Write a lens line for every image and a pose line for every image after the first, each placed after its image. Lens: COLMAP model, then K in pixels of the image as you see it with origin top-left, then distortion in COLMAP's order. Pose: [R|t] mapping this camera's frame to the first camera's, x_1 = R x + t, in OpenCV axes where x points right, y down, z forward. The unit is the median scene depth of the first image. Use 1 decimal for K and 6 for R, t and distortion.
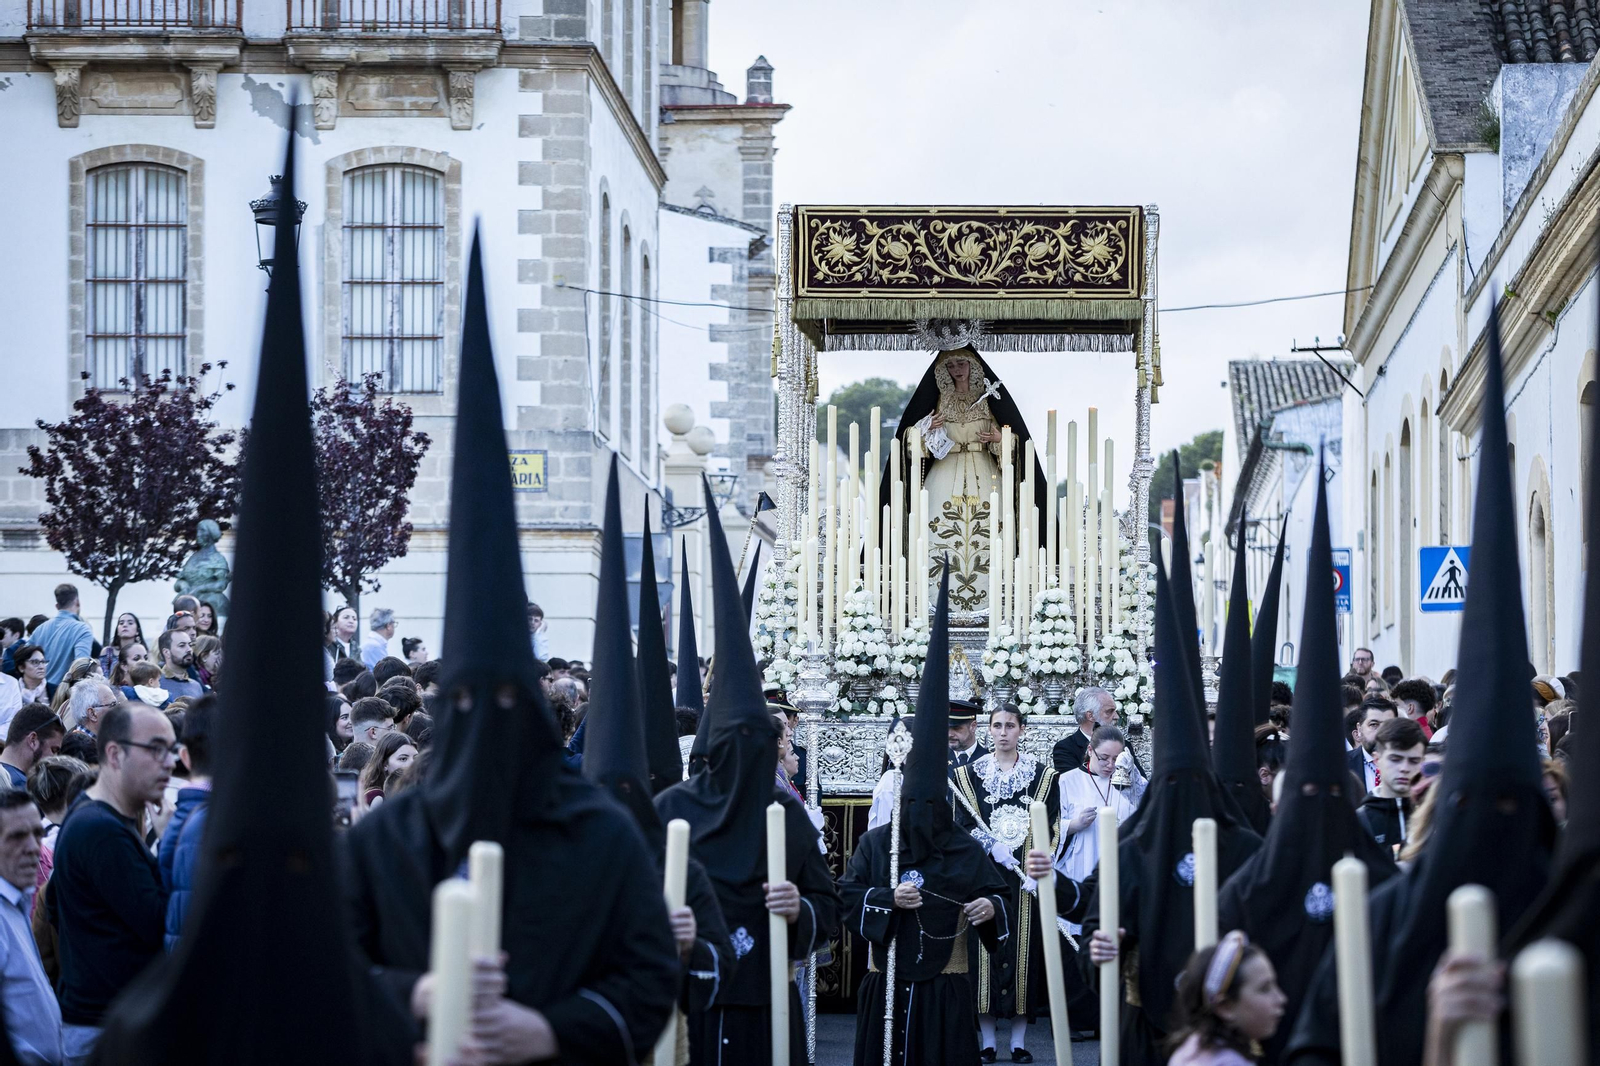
lens RADIAL K [[5712.7, 0, 800.0], [0, 5712.7, 533.0], [0, 0, 1]] dist [-0.130921, -1.185284]
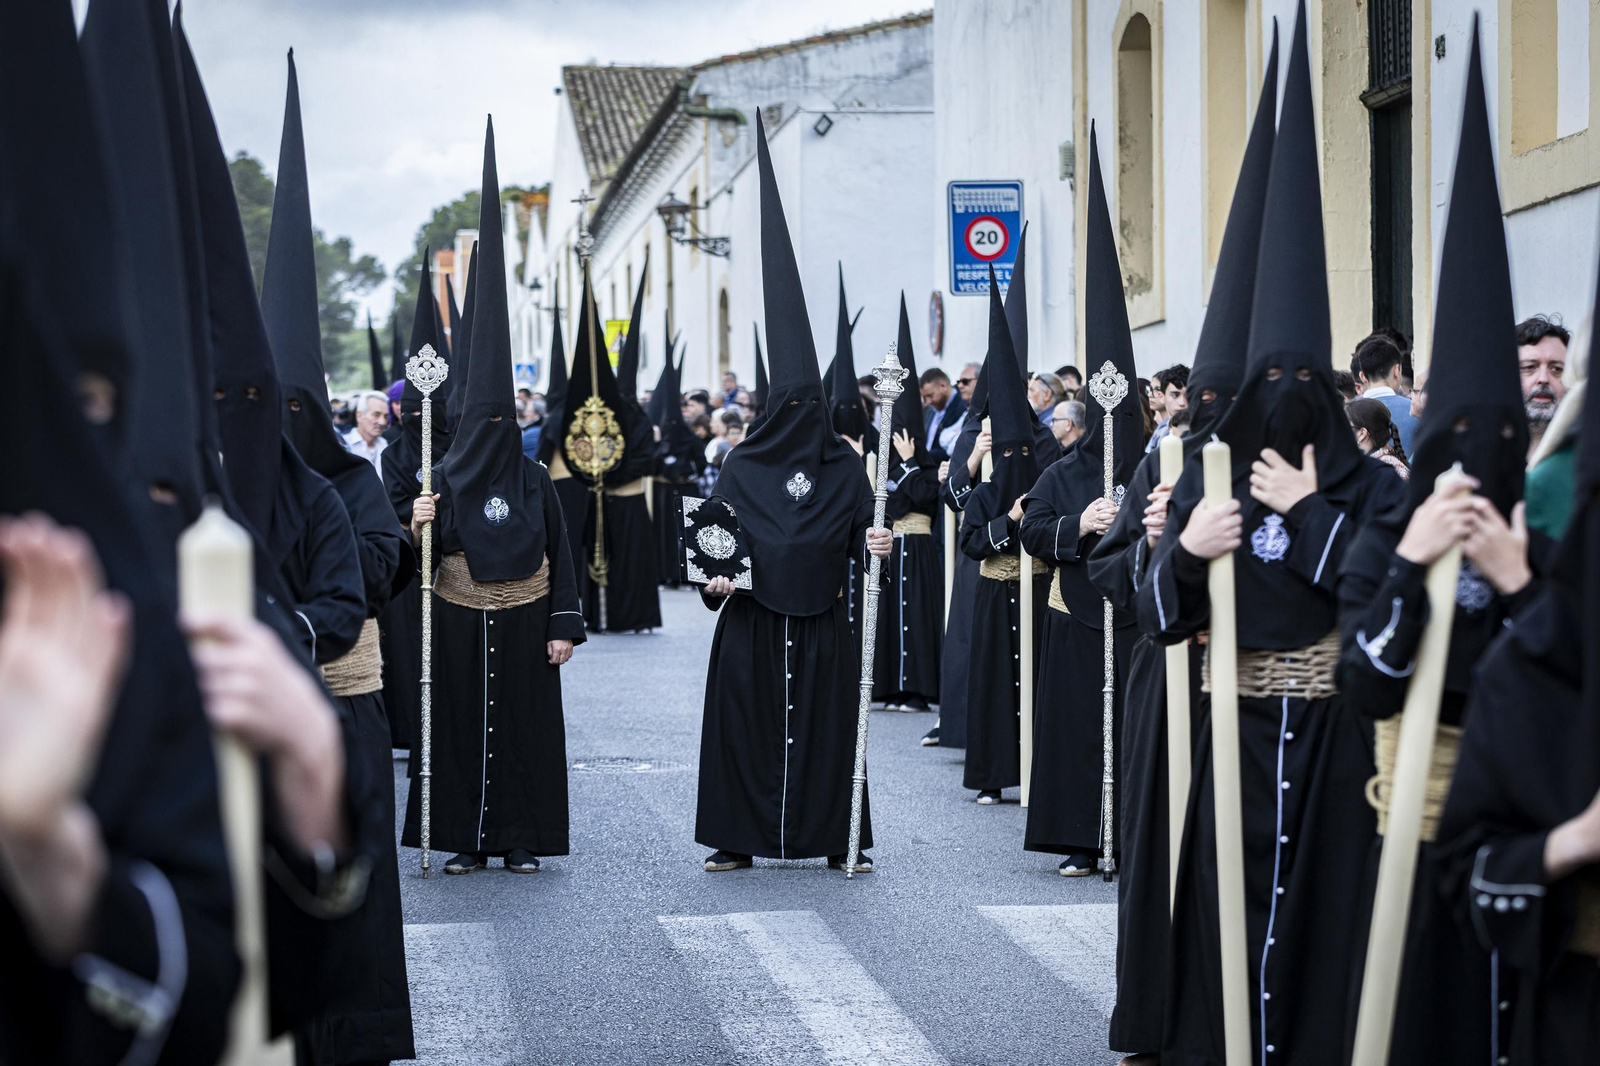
lens RADIAL K [[4670.4, 0, 800.0], [0, 4670.4, 533.0], [0, 0, 1]] dist [-0.000317, -0.059352]
pose [[0.988925, -0.006865, 0.148260, 0.001902], [-0.000515, 0.998765, 0.049682, 0.007423], [-0.148418, -0.049208, 0.987700, 0.268640]]
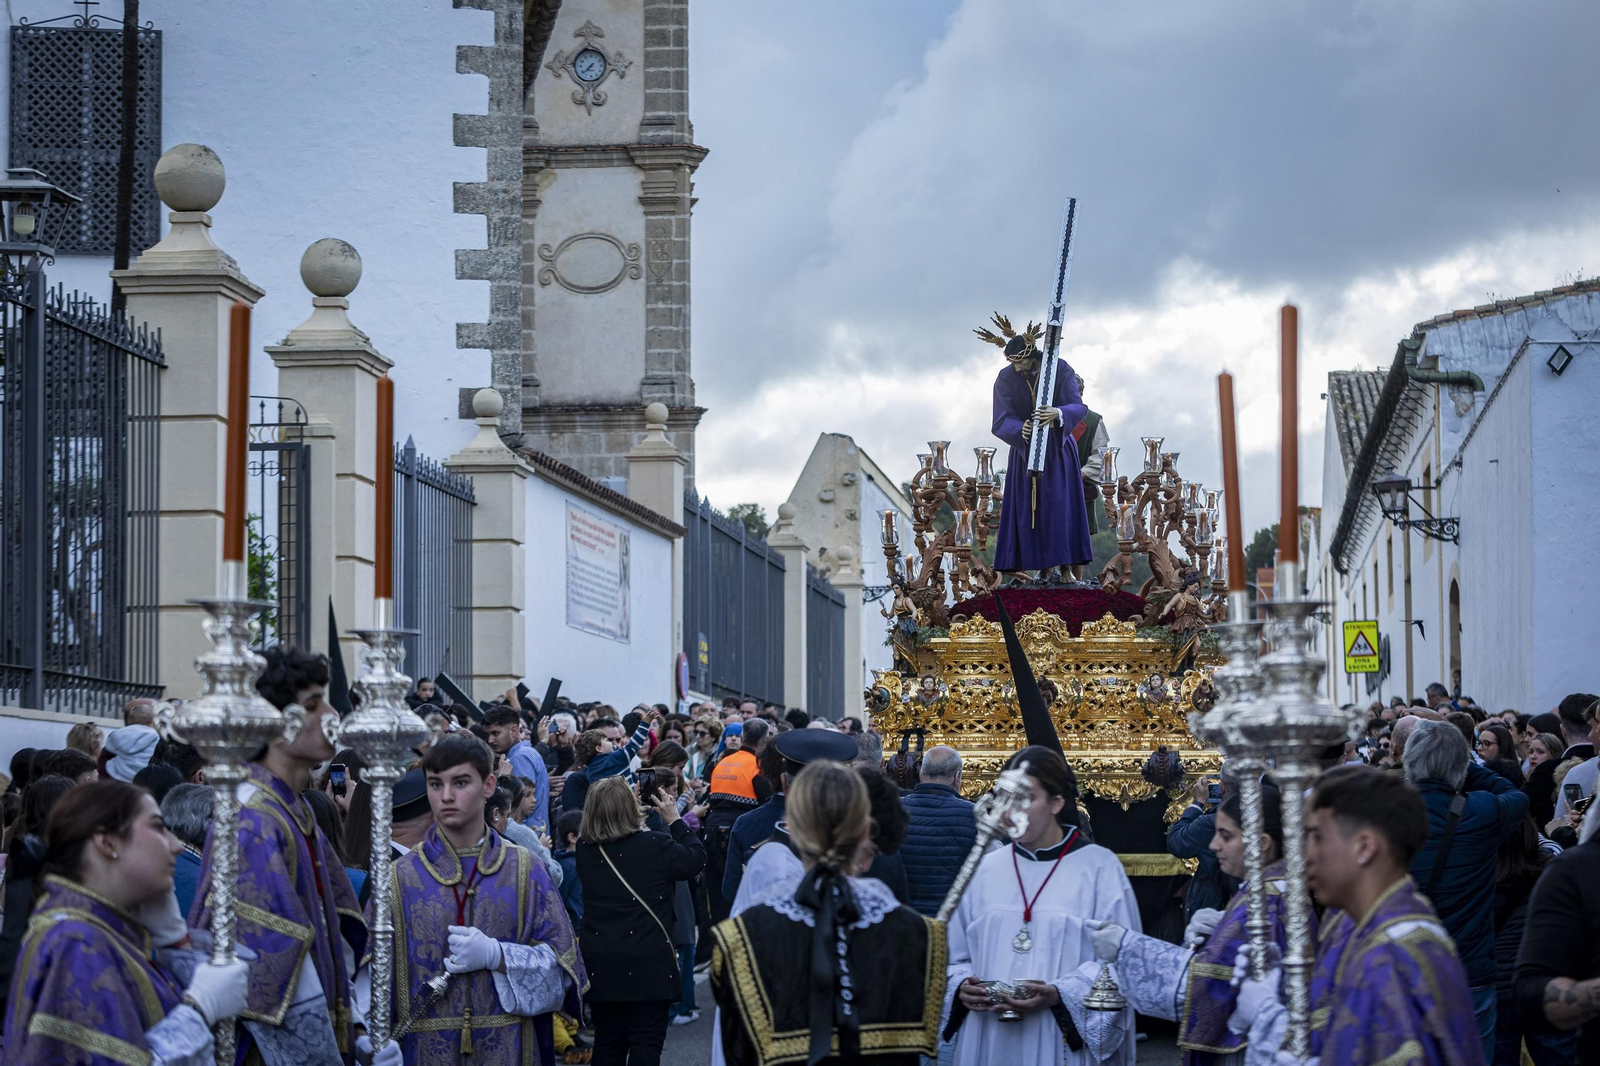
lens RADIAL K [[3888.4, 0, 800.0], [0, 3888.4, 533.0], [0, 0, 1]] dist [-0.130854, 0.431964]
pose [[0.998527, -0.007877, -0.053684, 0.025189], [0.006697, 0.999733, -0.022121, 0.008989], [0.053844, 0.021729, 0.998313, 0.397844]]
